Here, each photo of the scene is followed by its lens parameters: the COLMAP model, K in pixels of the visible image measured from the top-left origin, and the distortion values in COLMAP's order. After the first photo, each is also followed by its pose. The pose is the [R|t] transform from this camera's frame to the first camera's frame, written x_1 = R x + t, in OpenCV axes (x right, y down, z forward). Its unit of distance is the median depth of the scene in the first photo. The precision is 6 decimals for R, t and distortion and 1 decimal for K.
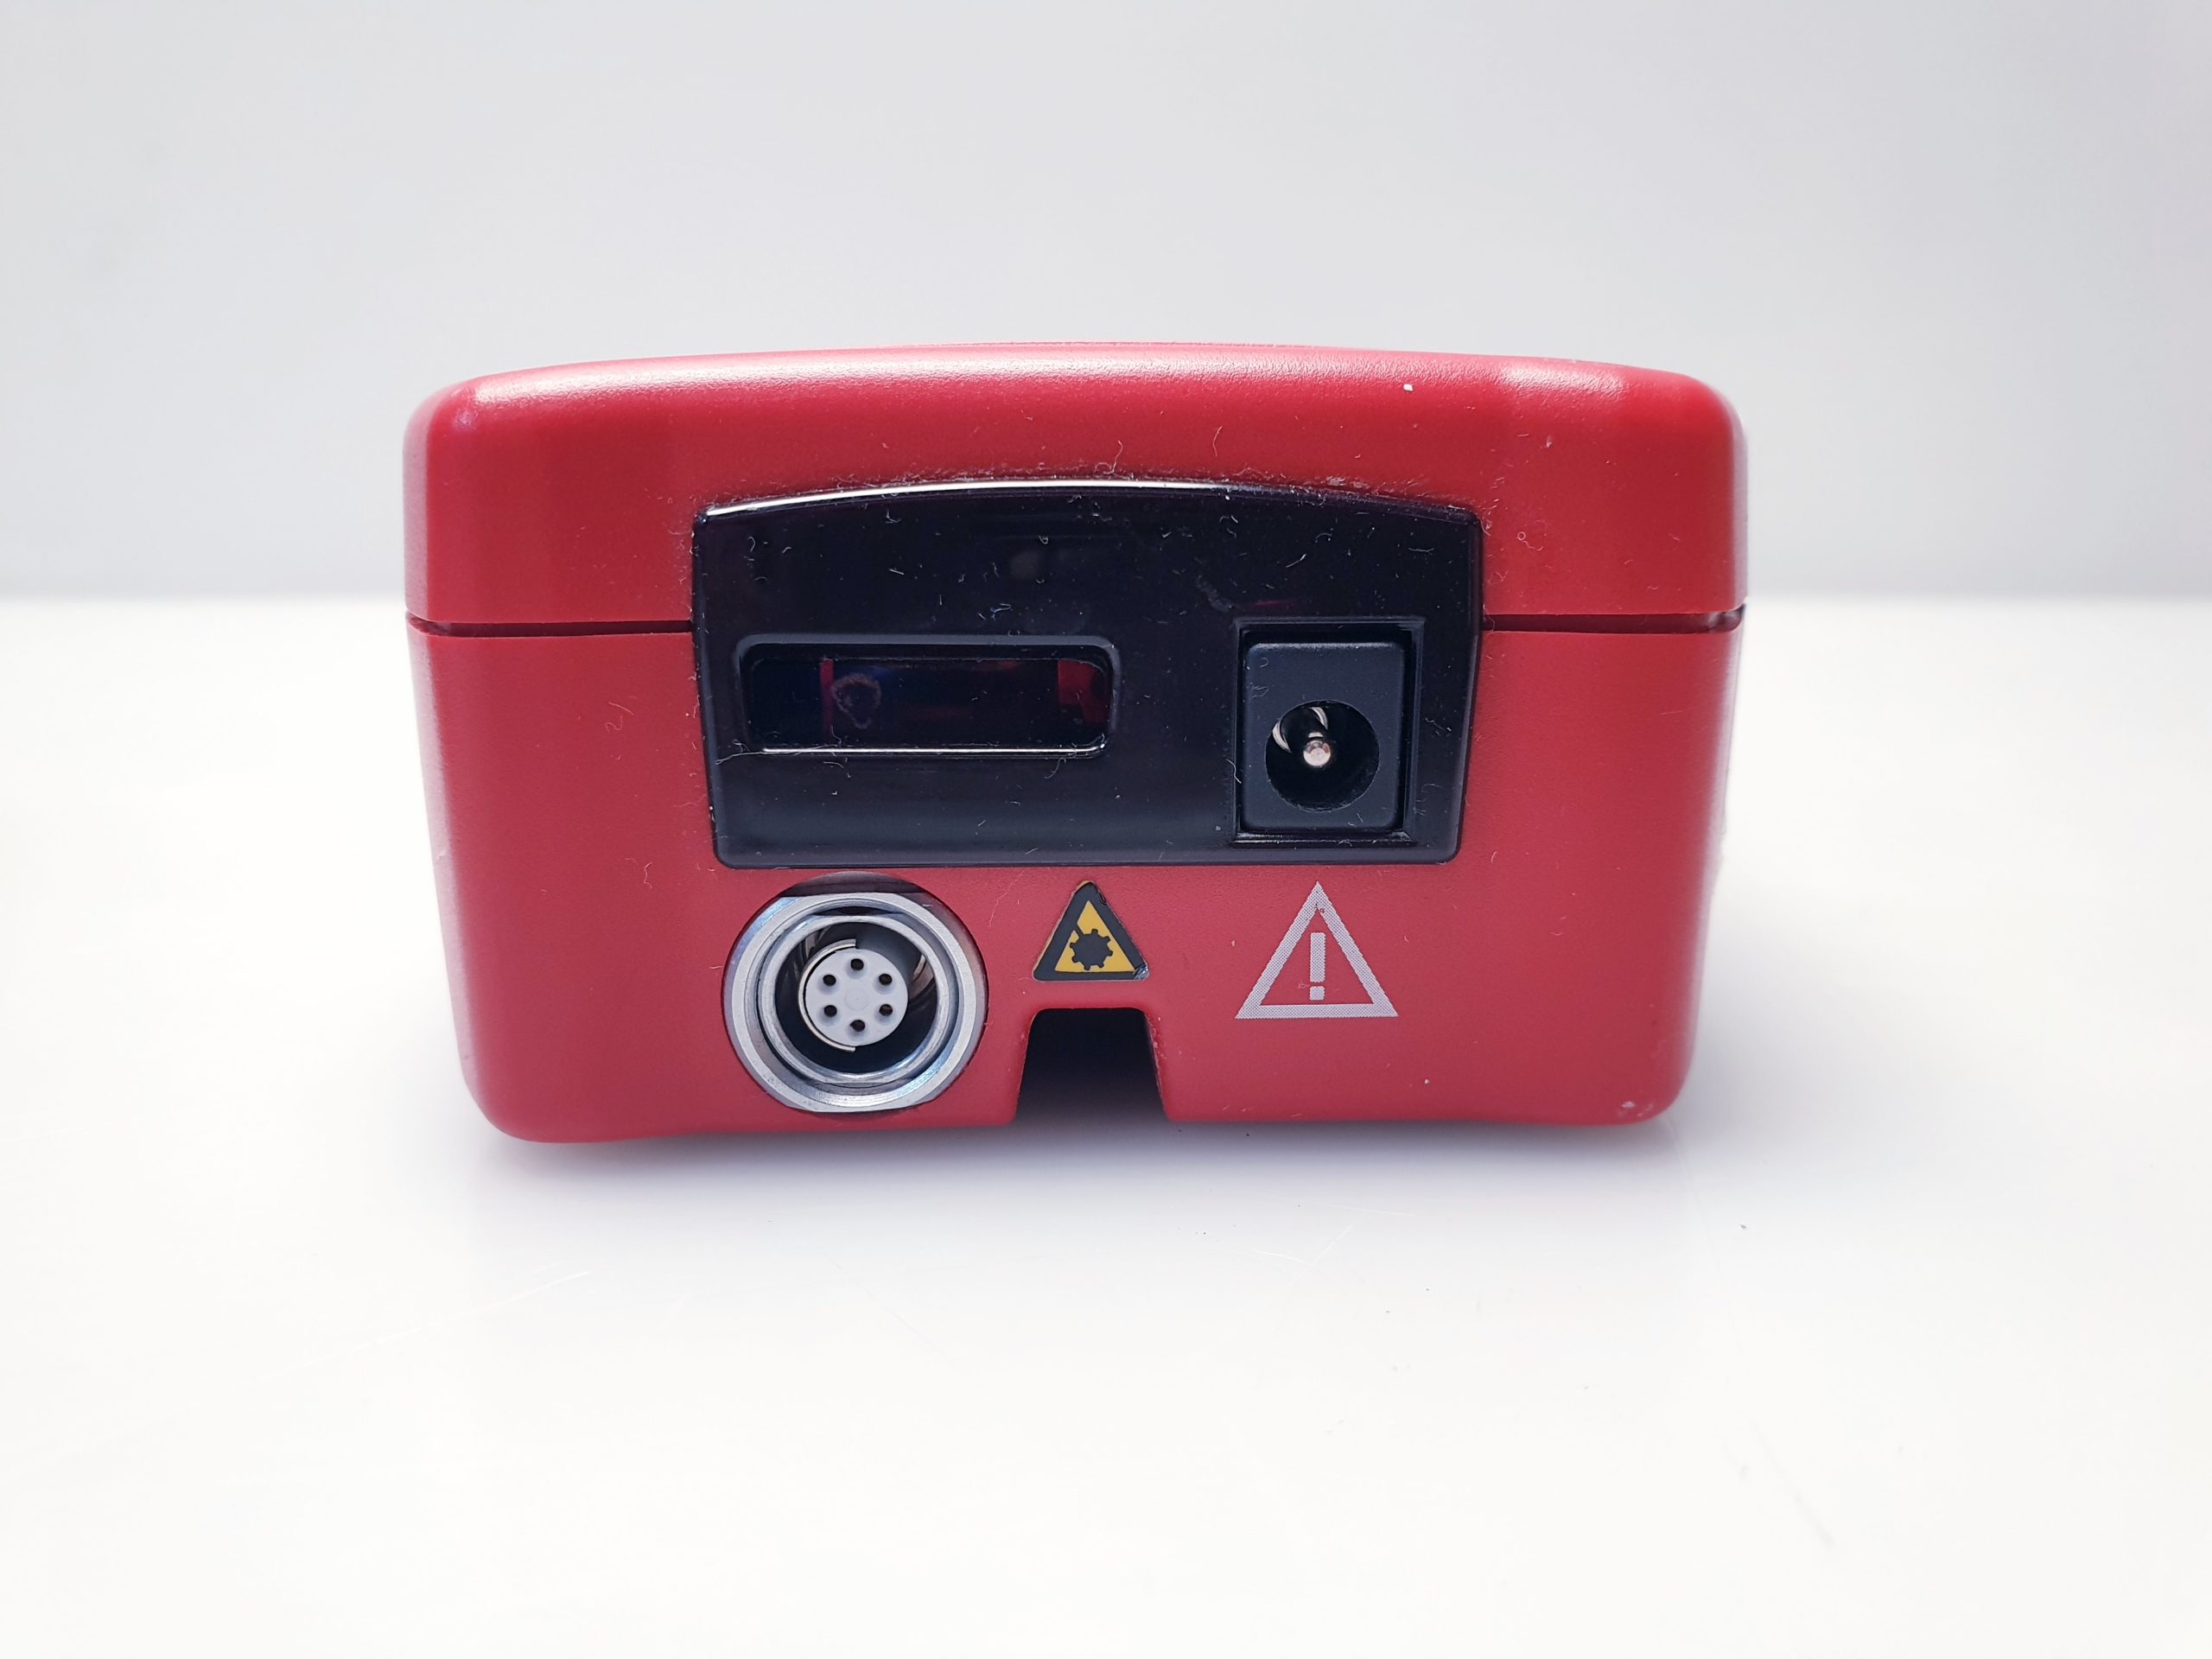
lens RADIAL K [[1751.4, 0, 1109.2], [0, 1751.4, 830.3], [0, 0, 1]] dist [0.128776, -0.399698]
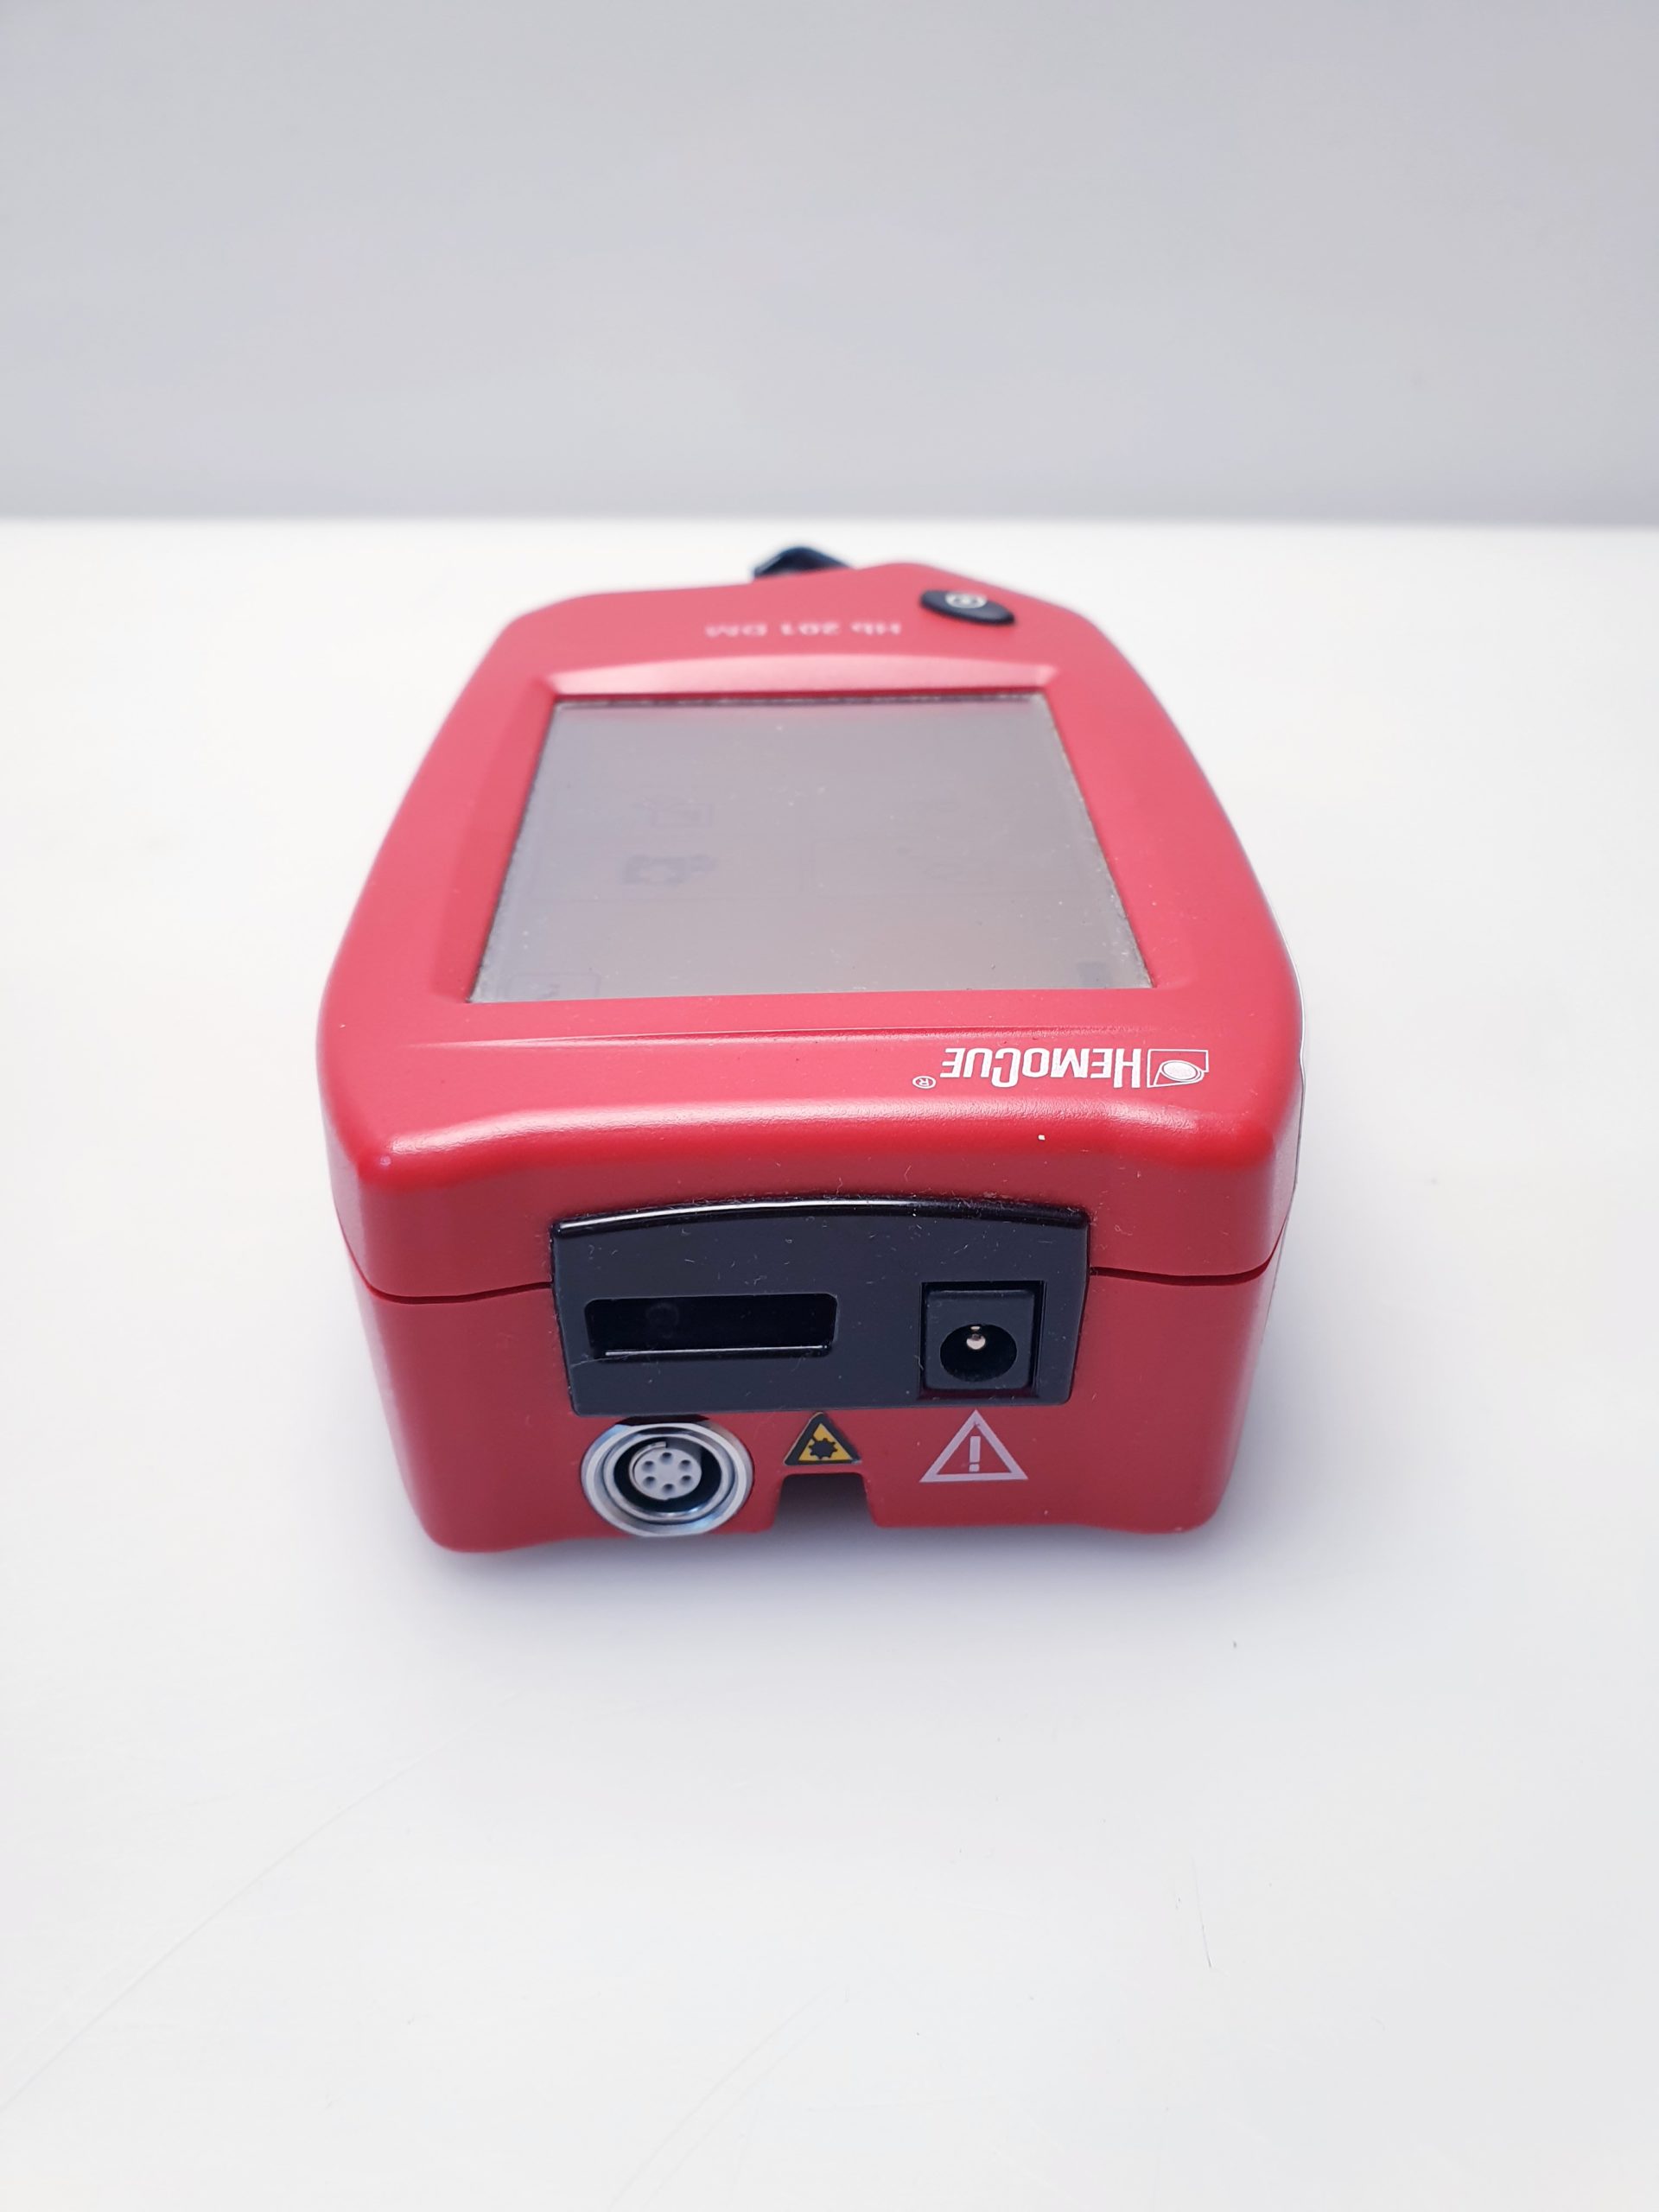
lens RADIAL K [[1751.4, 0, 813.5], [0, 1751.4, 1106.5], [0, 0, 1]] dist [0.128776, -0.399698]
pose [[0.999873, -0.004496, -0.015265, 0.005820], [0.009334, 0.942634, 0.333699, -0.706883], [0.012889, -0.333799, 0.942556, -0.315291]]
